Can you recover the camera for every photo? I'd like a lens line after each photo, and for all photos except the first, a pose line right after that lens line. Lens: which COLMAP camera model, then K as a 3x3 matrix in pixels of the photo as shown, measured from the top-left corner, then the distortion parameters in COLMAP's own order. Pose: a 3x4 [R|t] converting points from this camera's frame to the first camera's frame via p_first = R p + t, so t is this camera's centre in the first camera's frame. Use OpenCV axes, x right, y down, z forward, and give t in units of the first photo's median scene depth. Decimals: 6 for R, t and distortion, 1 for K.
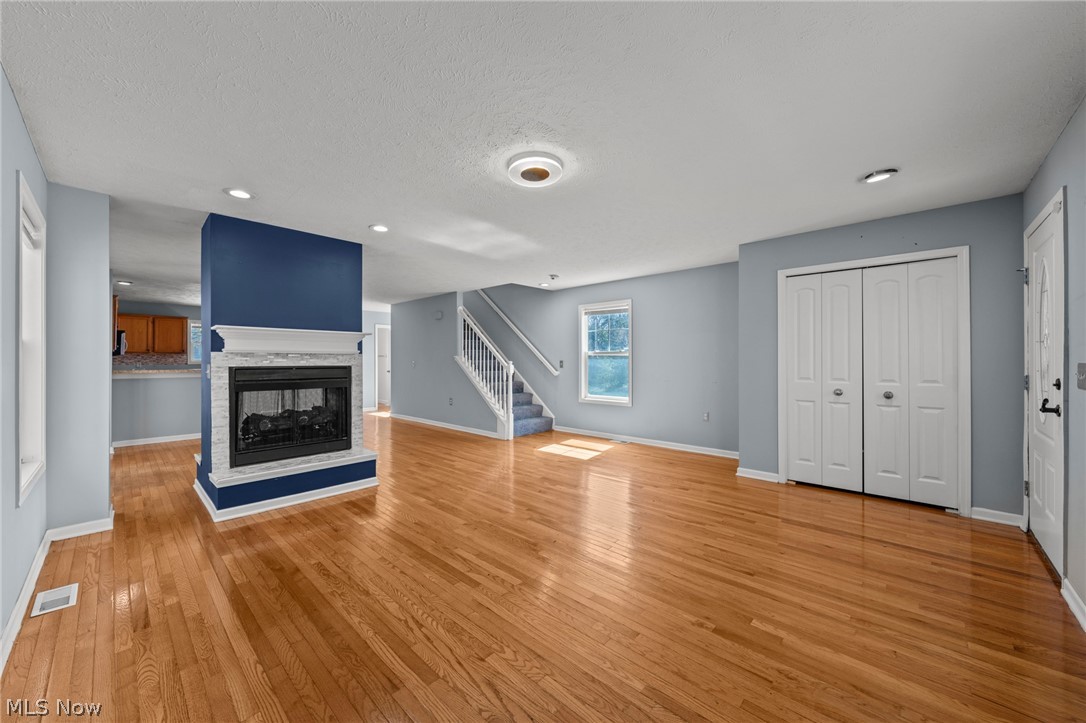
lens RADIAL K [[401.9, 0, 541.6], [0, 401.9, 358.8], [0, 0, 1]] dist [0.000031, -0.000065]
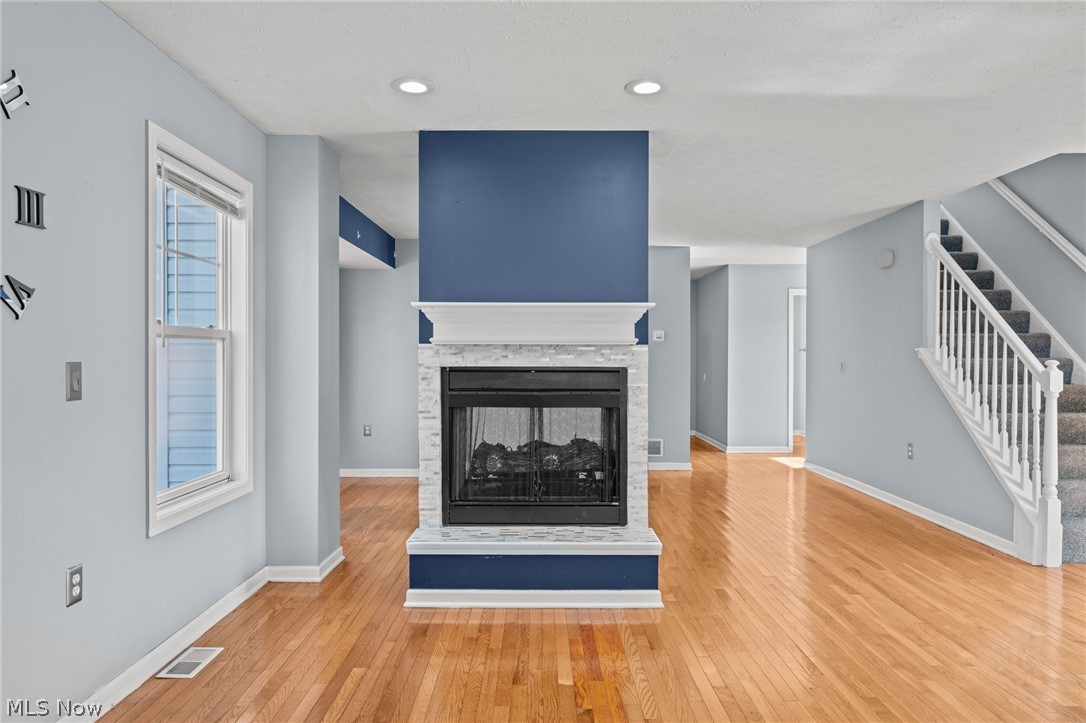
lens RADIAL K [[729.7, 0, 543.0], [0, 729.7, 361.5], [0, 0, 1]] dist [0.002463, 0.002454]
pose [[0.685723, 0.006770, -0.727831, 0.159191], [0.000472, 0.999952, 0.009747, 0.000031], [0.727862, -0.007027, 0.685687, 0.290168]]
